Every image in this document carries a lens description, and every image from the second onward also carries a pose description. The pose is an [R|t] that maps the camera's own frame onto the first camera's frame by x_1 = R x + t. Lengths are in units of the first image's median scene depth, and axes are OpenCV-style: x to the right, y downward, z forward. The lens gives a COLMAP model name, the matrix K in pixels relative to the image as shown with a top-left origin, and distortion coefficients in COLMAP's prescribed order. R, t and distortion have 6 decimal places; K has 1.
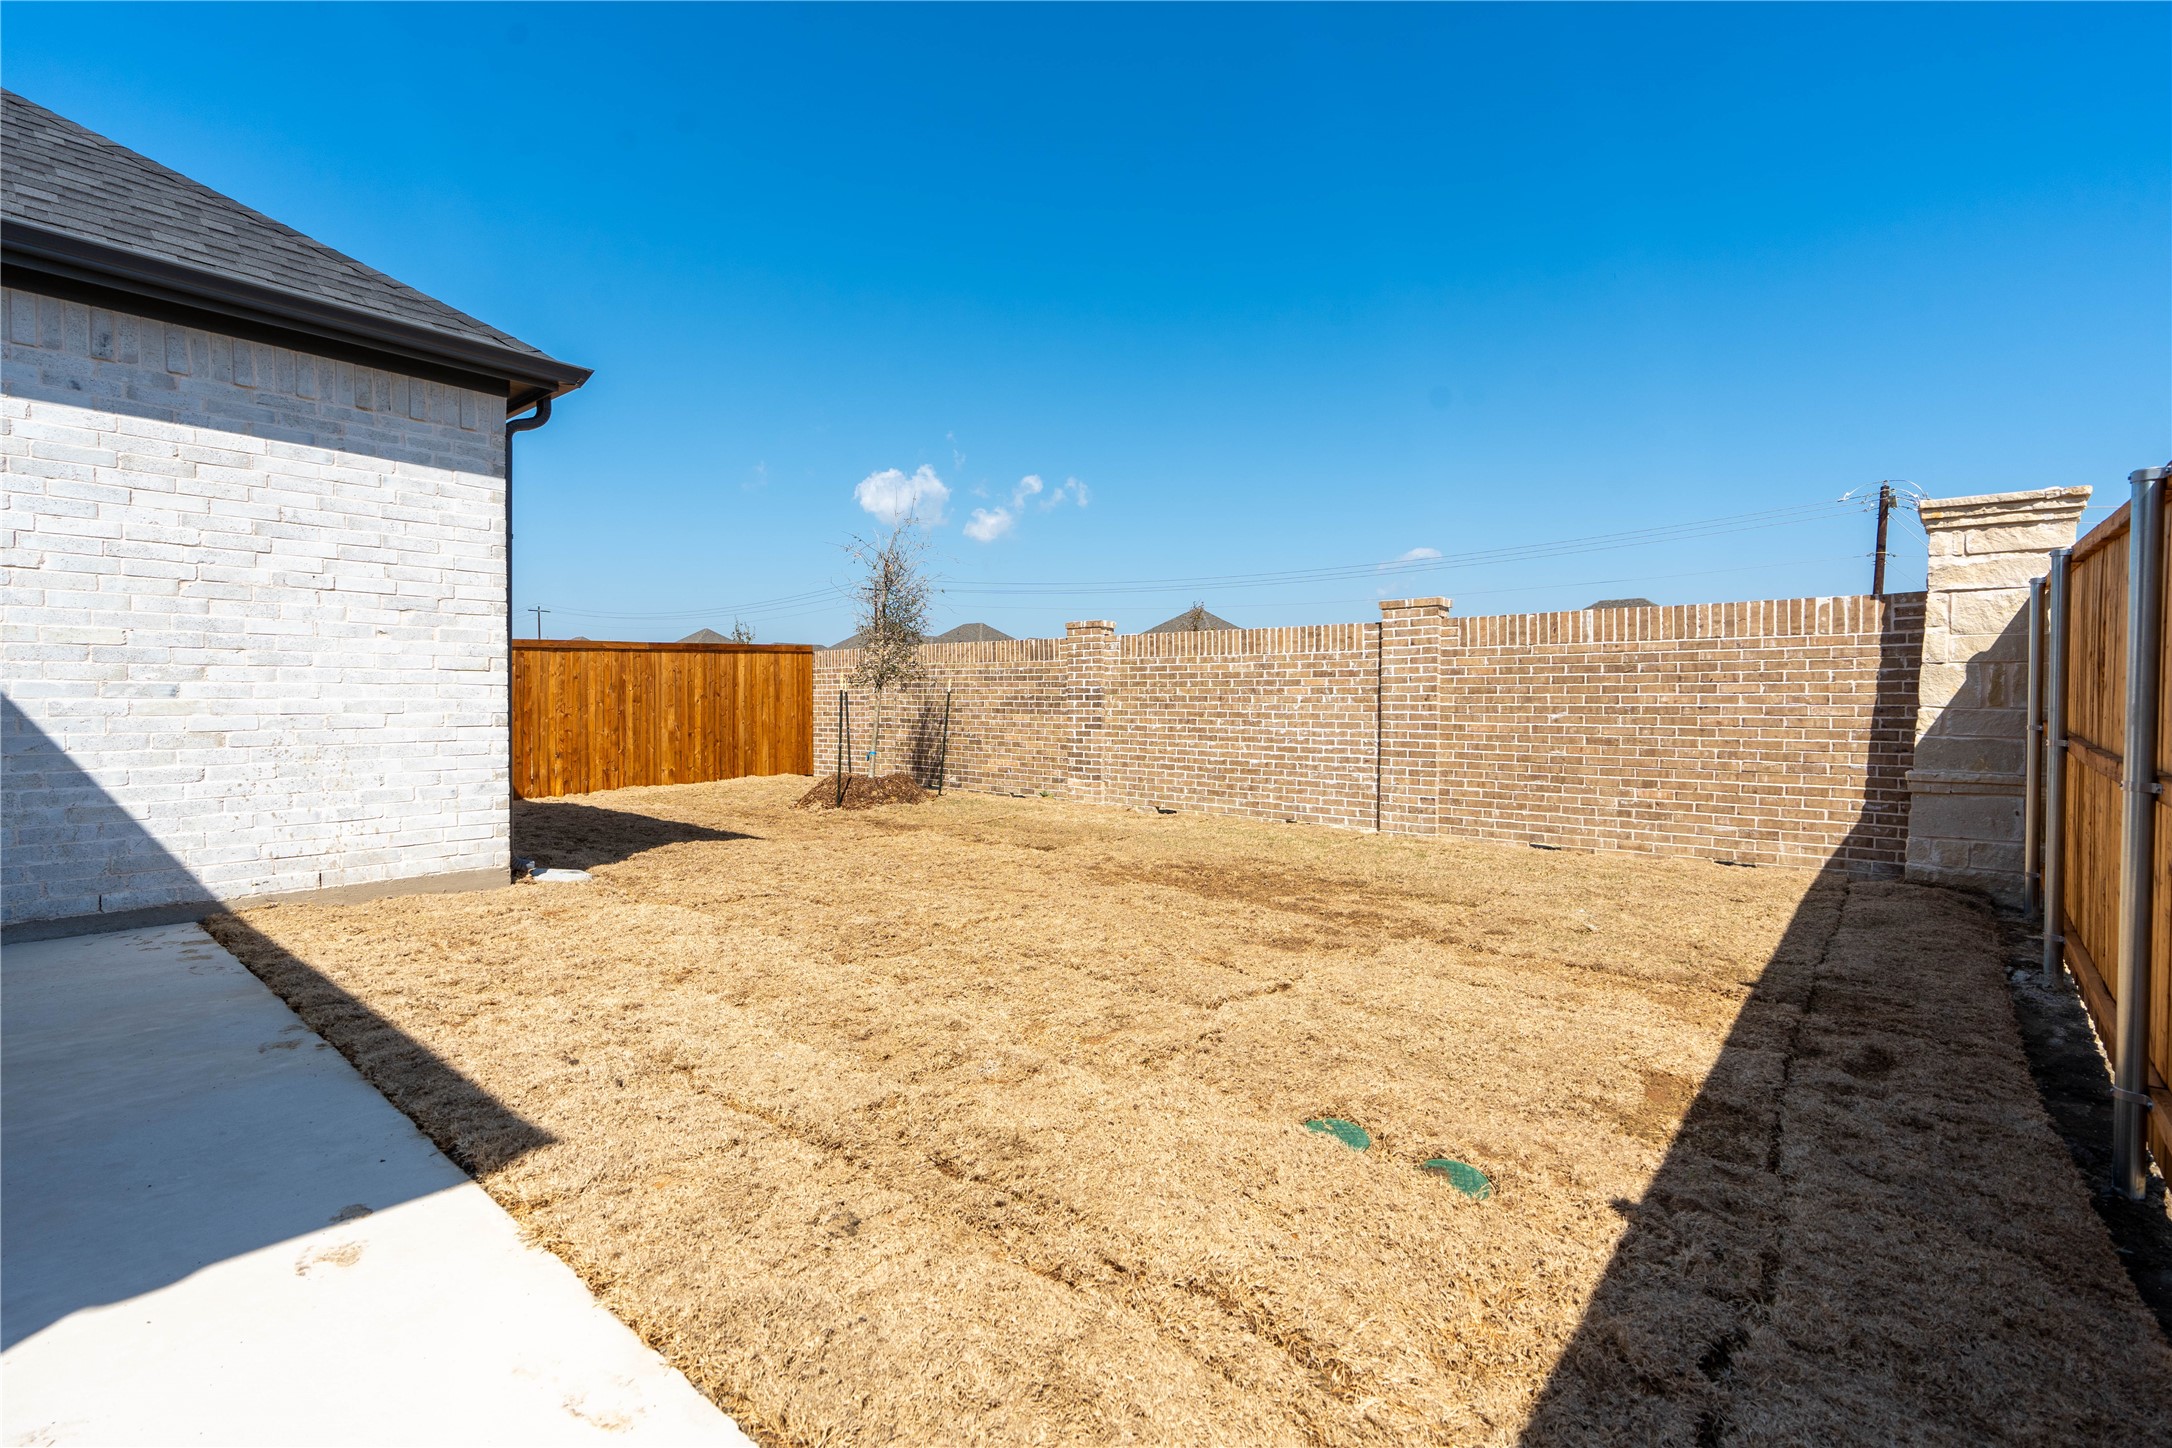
lens RADIAL K [[973.8, 0, 1091.3], [0, 973.8, 716.0], [0, 0, 1]] dist [-0.005116, 0.002243]
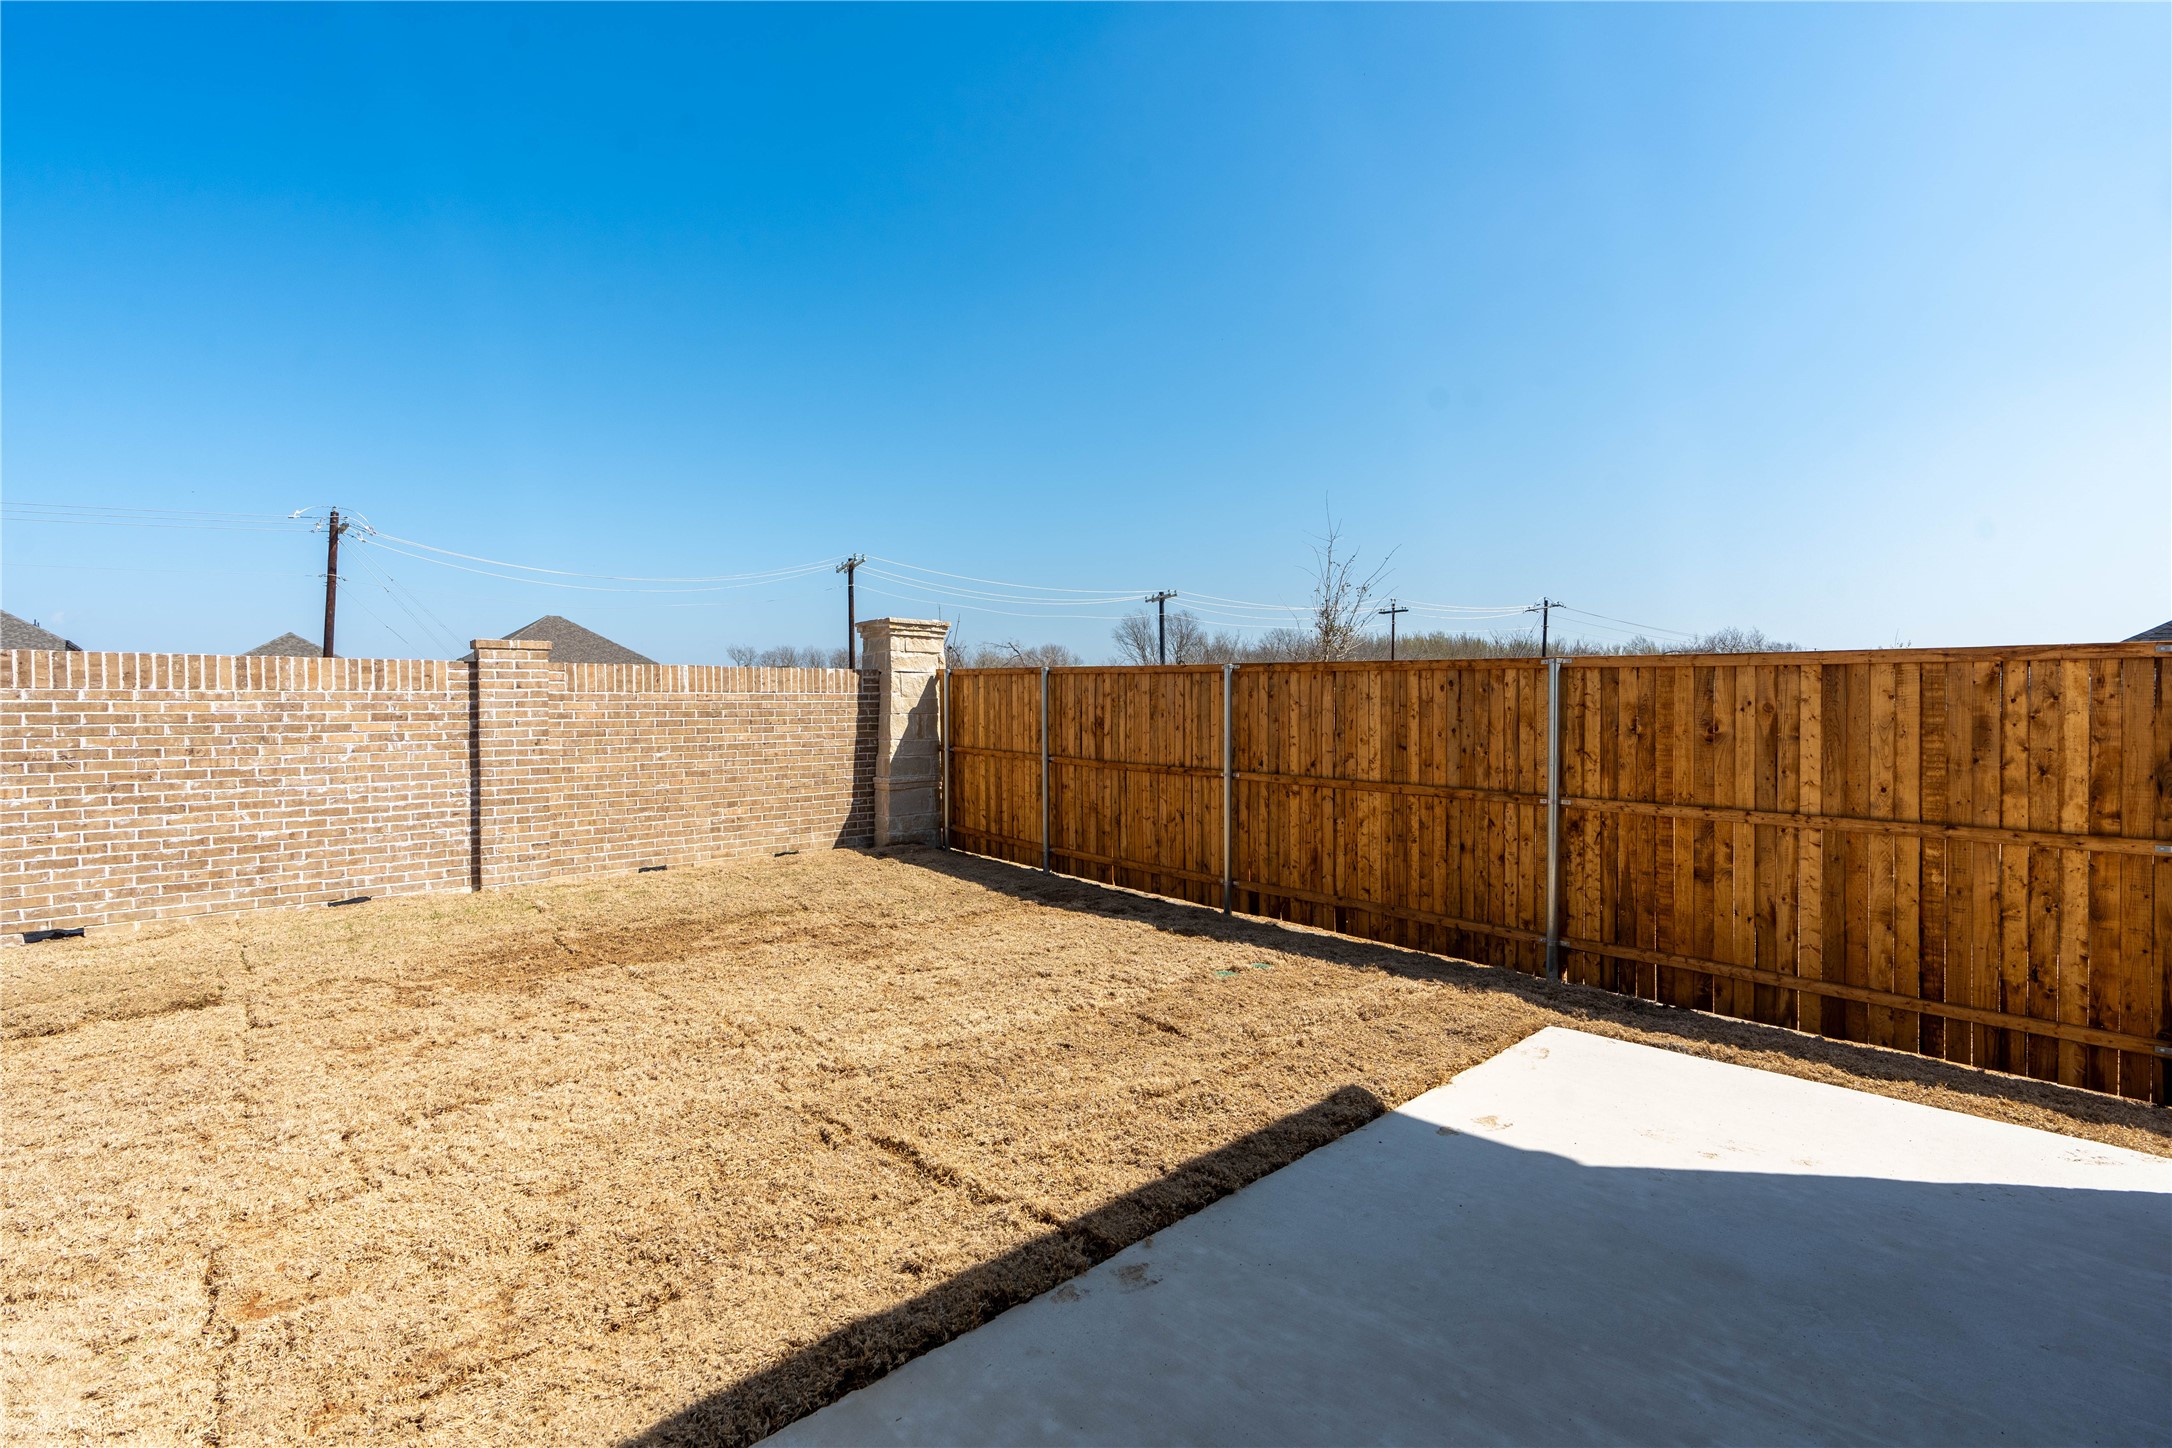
lens RADIAL K [[973.8, 0, 1079.3], [0, 973.8, 716.2], [0, 0, 1]] dist [-0.005116, 0.002243]
pose [[0.133249, -0.012977, 0.990998, -0.561572], [0.022271, 0.999701, 0.010097, -0.042969], [-0.990832, 0.020725, 0.133498, 0.323741]]
